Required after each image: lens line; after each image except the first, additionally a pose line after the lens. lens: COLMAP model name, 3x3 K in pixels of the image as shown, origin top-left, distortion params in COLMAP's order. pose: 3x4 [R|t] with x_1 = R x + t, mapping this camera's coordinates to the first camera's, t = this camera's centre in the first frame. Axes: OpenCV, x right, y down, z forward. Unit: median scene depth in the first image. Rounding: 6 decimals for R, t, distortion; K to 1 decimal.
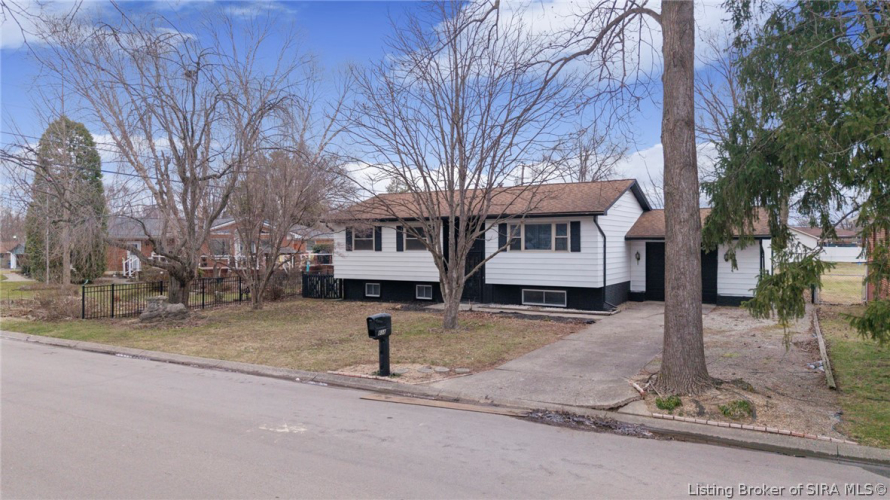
lens RADIAL K [[609.2, 0, 441.9], [0, 609.2, 252.9], [0, 0, 1]] dist [0.049496, -0.053442]
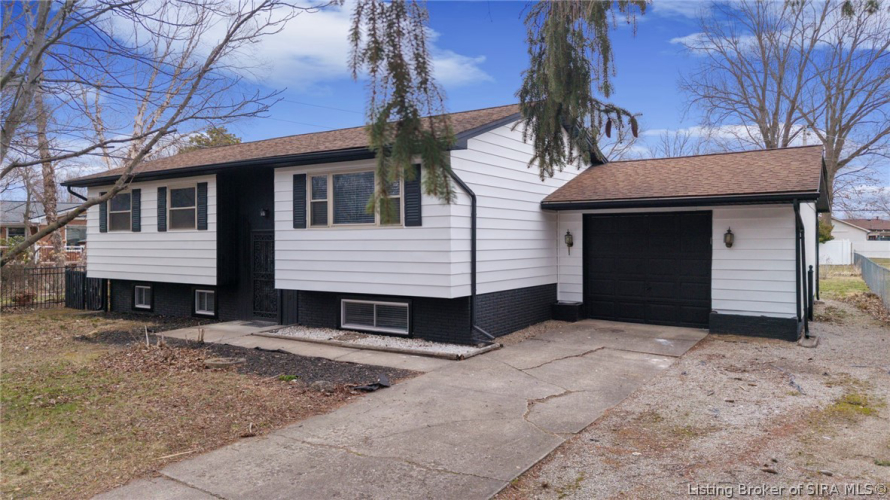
lens RADIAL K [[609.2, 0, 442.9], [0, 609.2, 249.7], [0, 0, 1]] dist [0.049496, -0.053442]
pose [[0.998945, 0.000215, -0.045926, 0.244145], [-0.000270, 0.999999, -0.001187, 0.016685], [0.045925, 0.001198, 0.998944, 0.467920]]
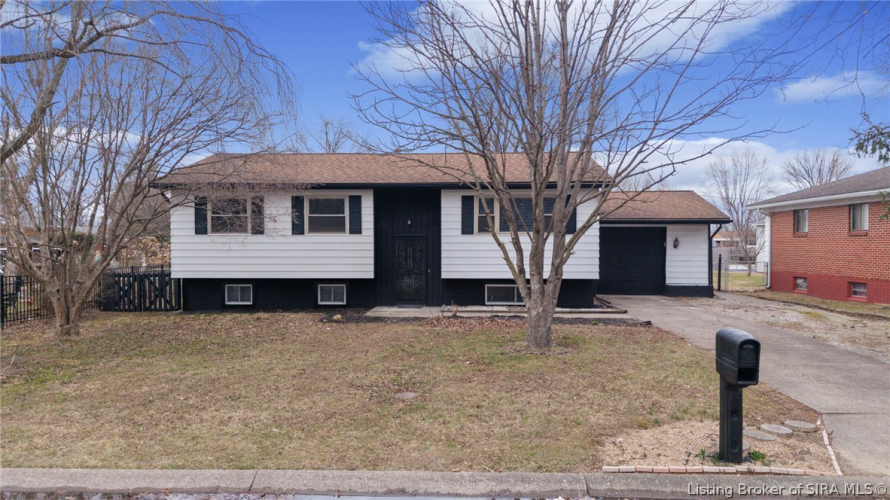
lens RADIAL K [[609.2, 0, 442.6], [0, 609.2, 249.8], [0, 0, 1]] dist [0.049496, -0.053442]
pose [[0.876600, -0.001281, 0.481219, -0.277394], [0.003695, 0.999985, -0.004070, 0.019051], [-0.481206, 0.005345, 0.876591, 0.361039]]
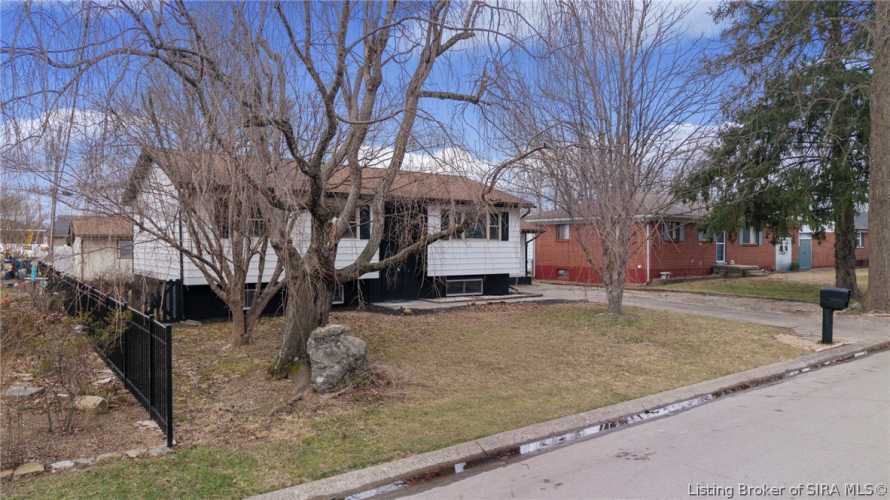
lens RADIAL K [[609.2, 0, 445.6], [0, 609.2, 248.5], [0, 0, 1]] dist [0.049496, -0.053442]
pose [[0.358810, -0.001108, 0.933410, -0.742173], [0.010942, 0.999936, -0.003019, 0.012883], [-0.933347, 0.011297, 0.358799, 0.659173]]
